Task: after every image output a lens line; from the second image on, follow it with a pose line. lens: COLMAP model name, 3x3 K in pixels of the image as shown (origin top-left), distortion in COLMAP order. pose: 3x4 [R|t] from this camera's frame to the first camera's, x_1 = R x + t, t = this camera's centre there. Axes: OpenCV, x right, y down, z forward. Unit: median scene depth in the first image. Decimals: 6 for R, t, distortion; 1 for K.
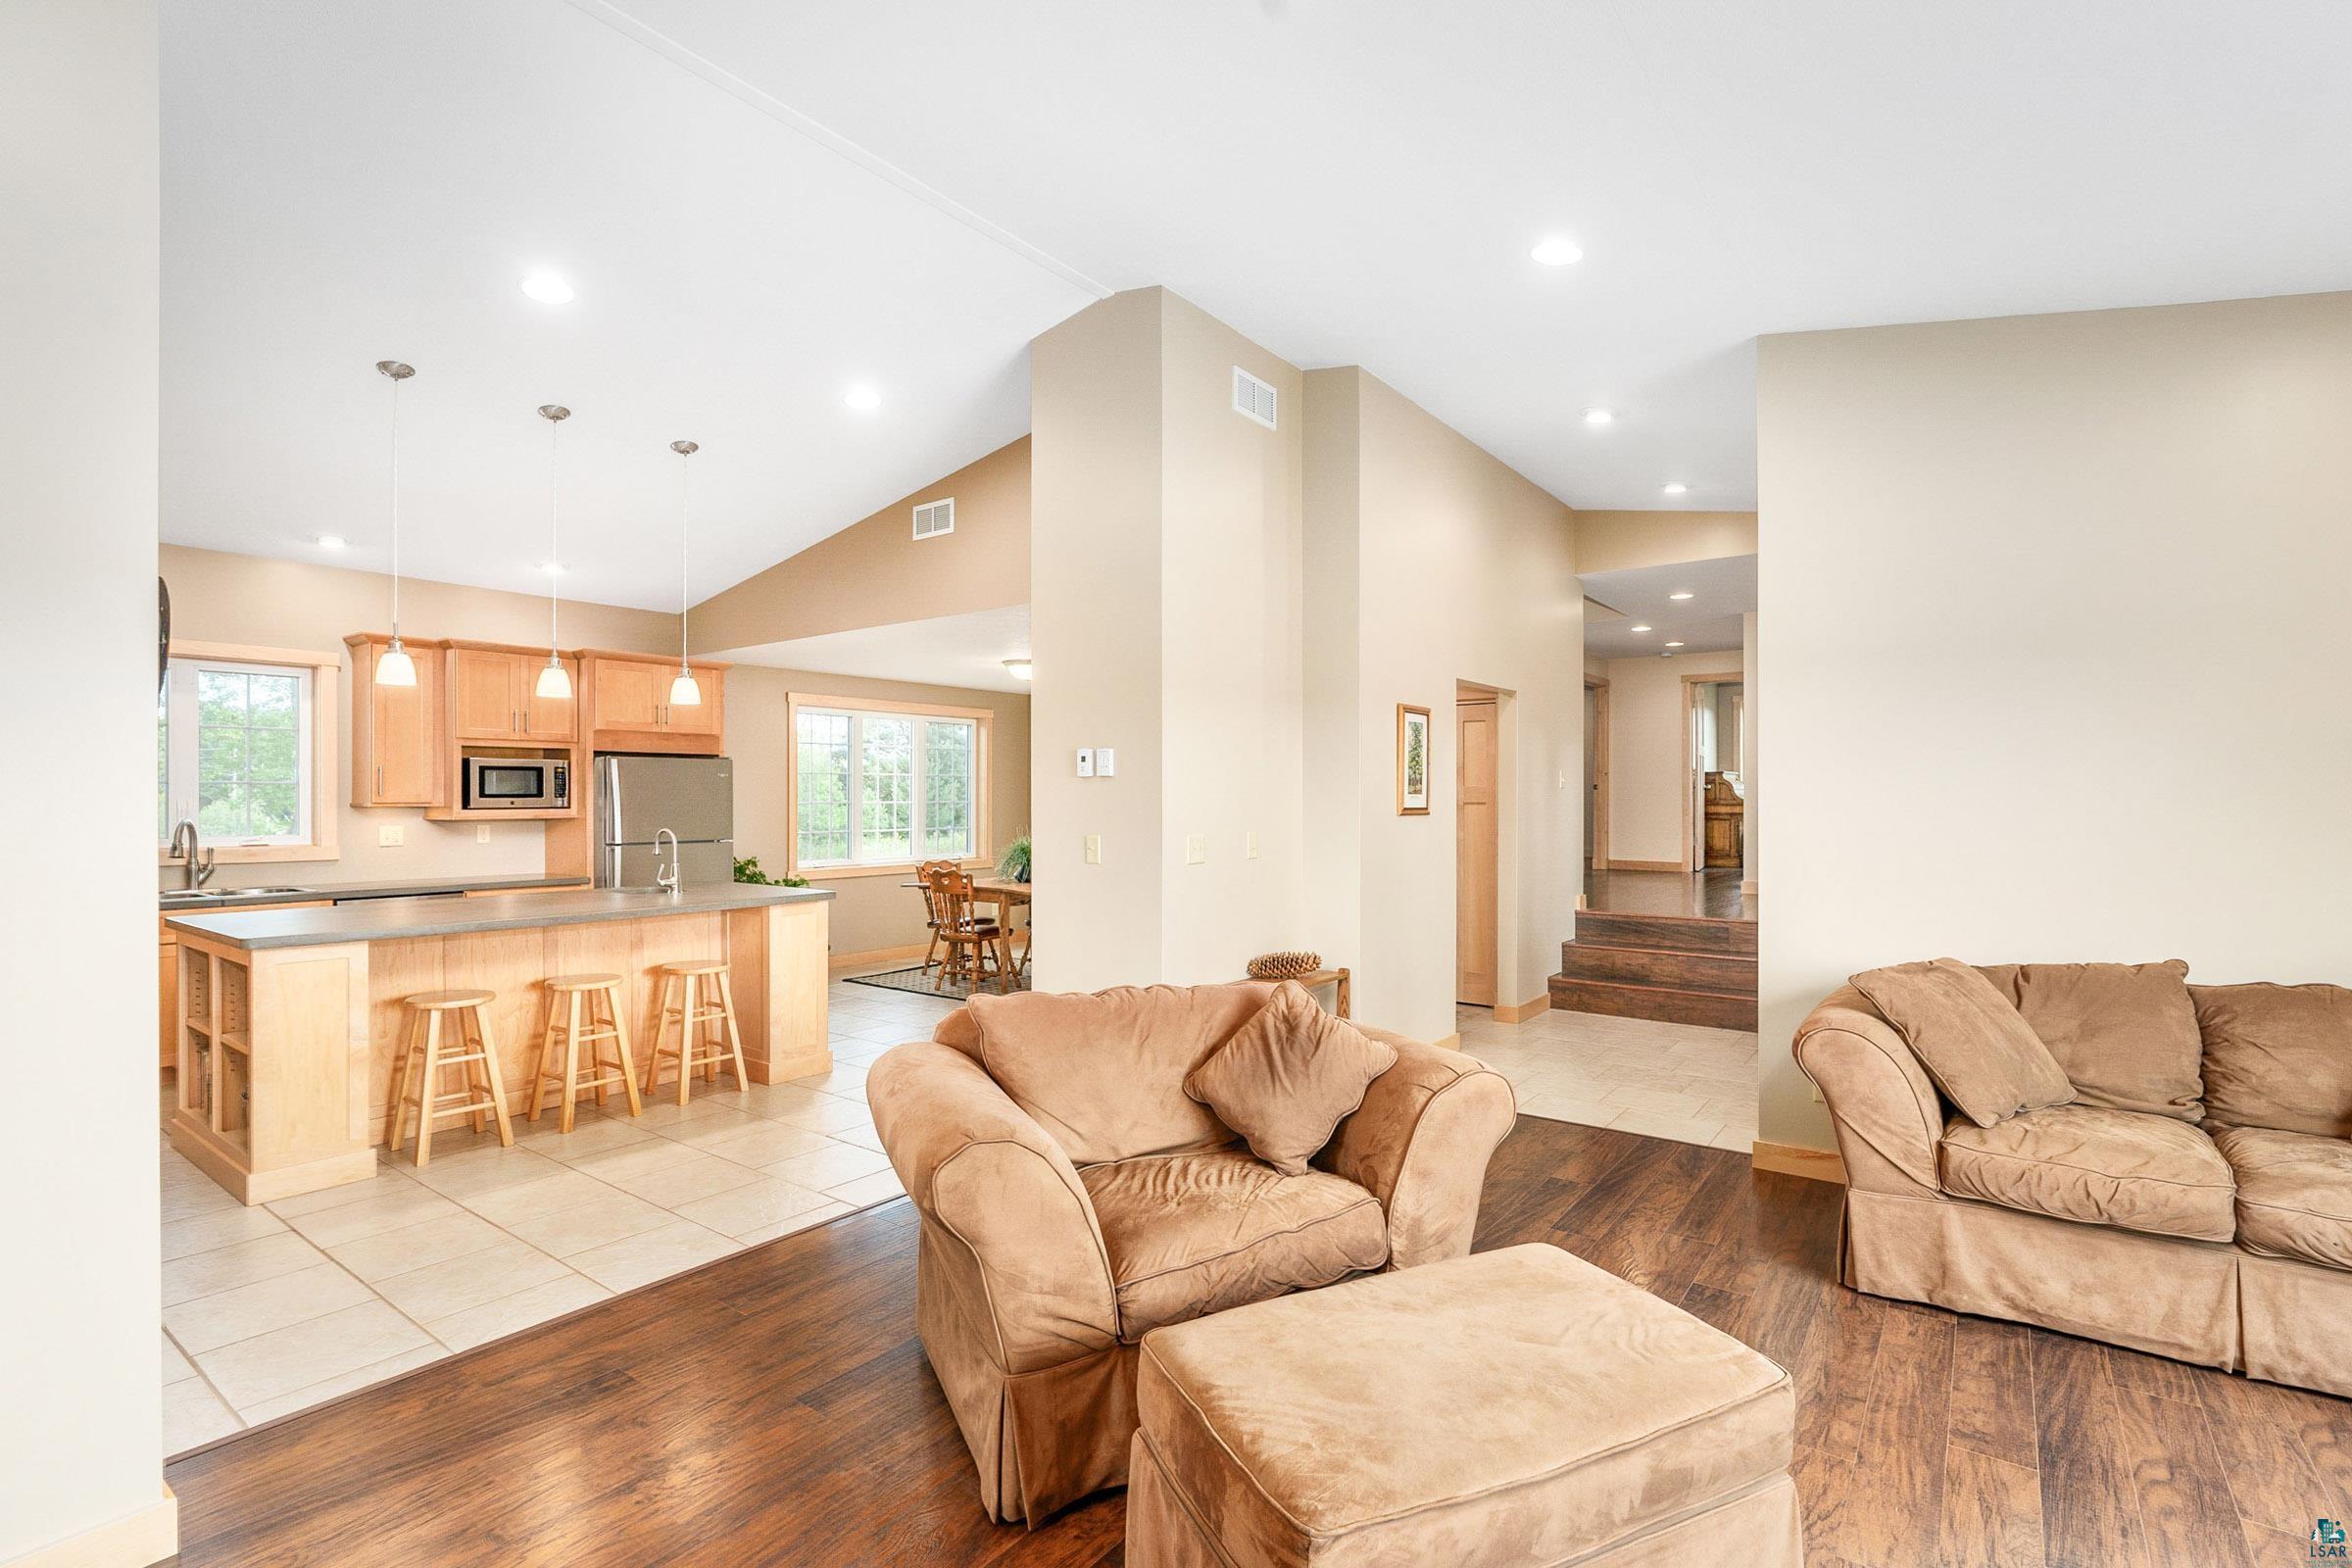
lens RADIAL K [[1081.6, 0, 1224.5], [0, 1081.6, 795.0], [0, 0, 1]] dist [-0.011685, 0.000259]
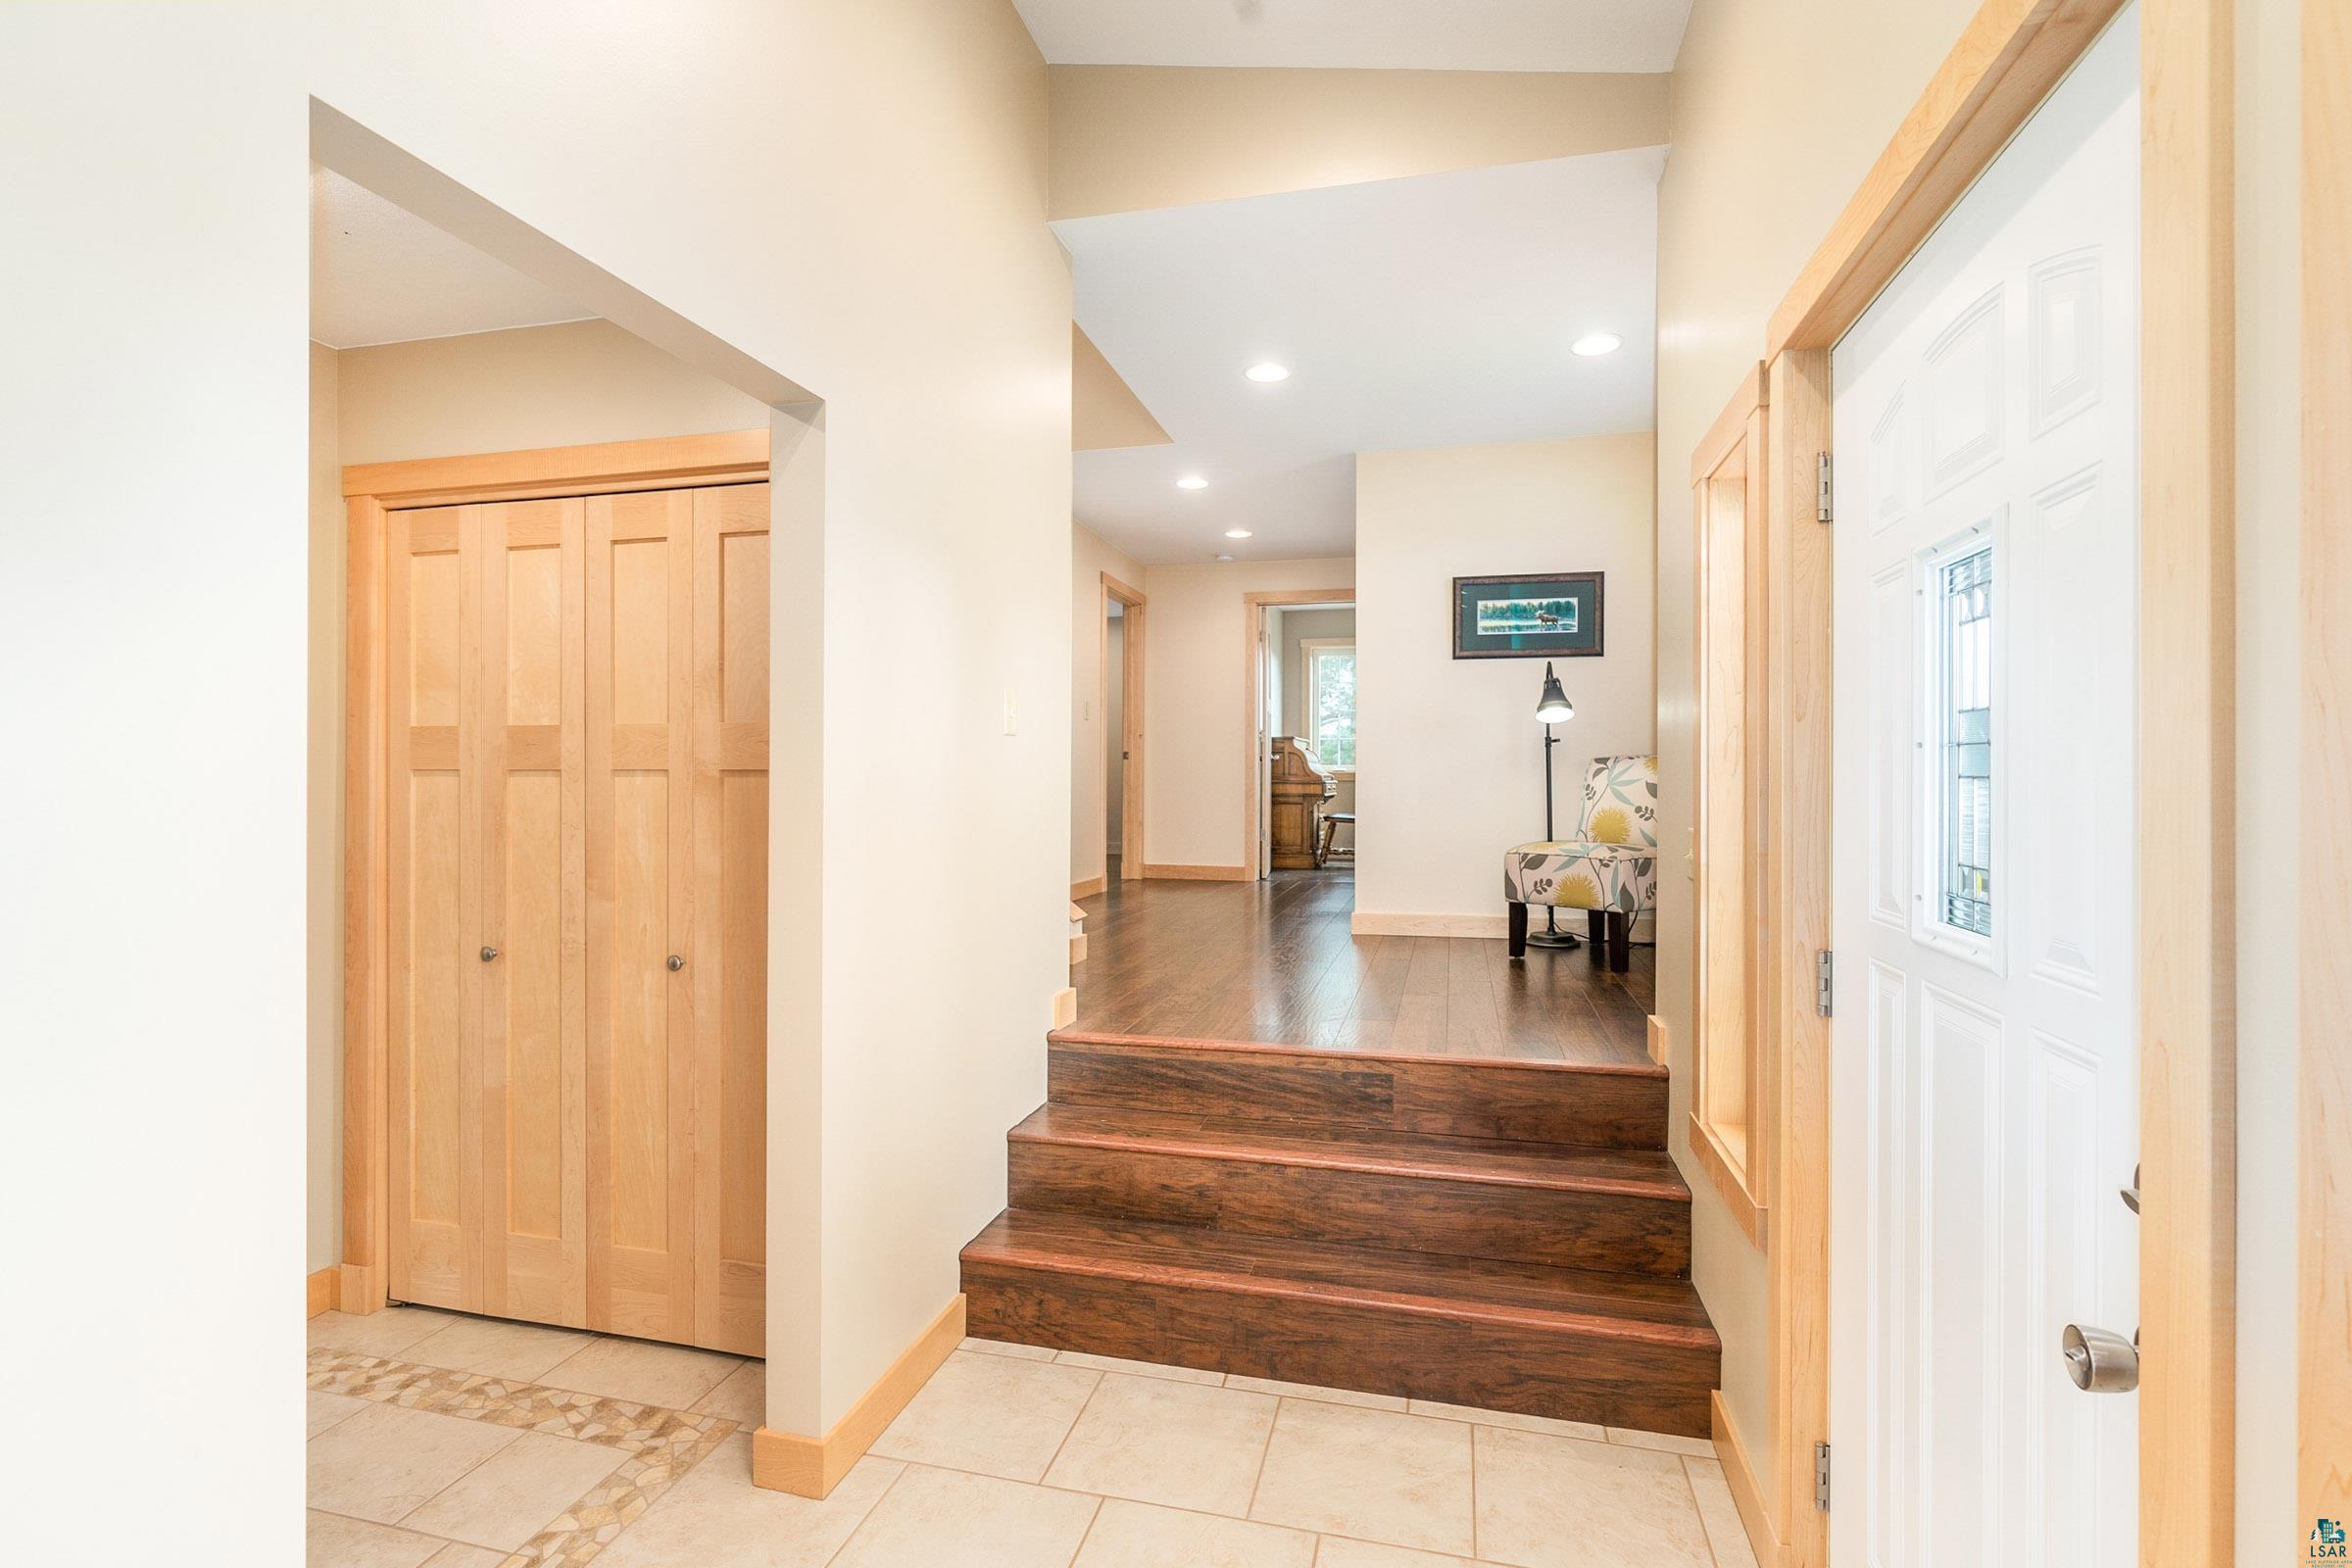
lens RADIAL K [[1081.6, 0, 1183.0], [0, 1081.6, 778.0], [0, 0, 1]] dist [-0.011685, 0.000259]
pose [[0.933255, 0.001268, 0.359212, 0.135301], [-0.002696, 0.999990, 0.003475, 0.003581], [-0.359204, -0.004211, 0.933249, 0.358406]]
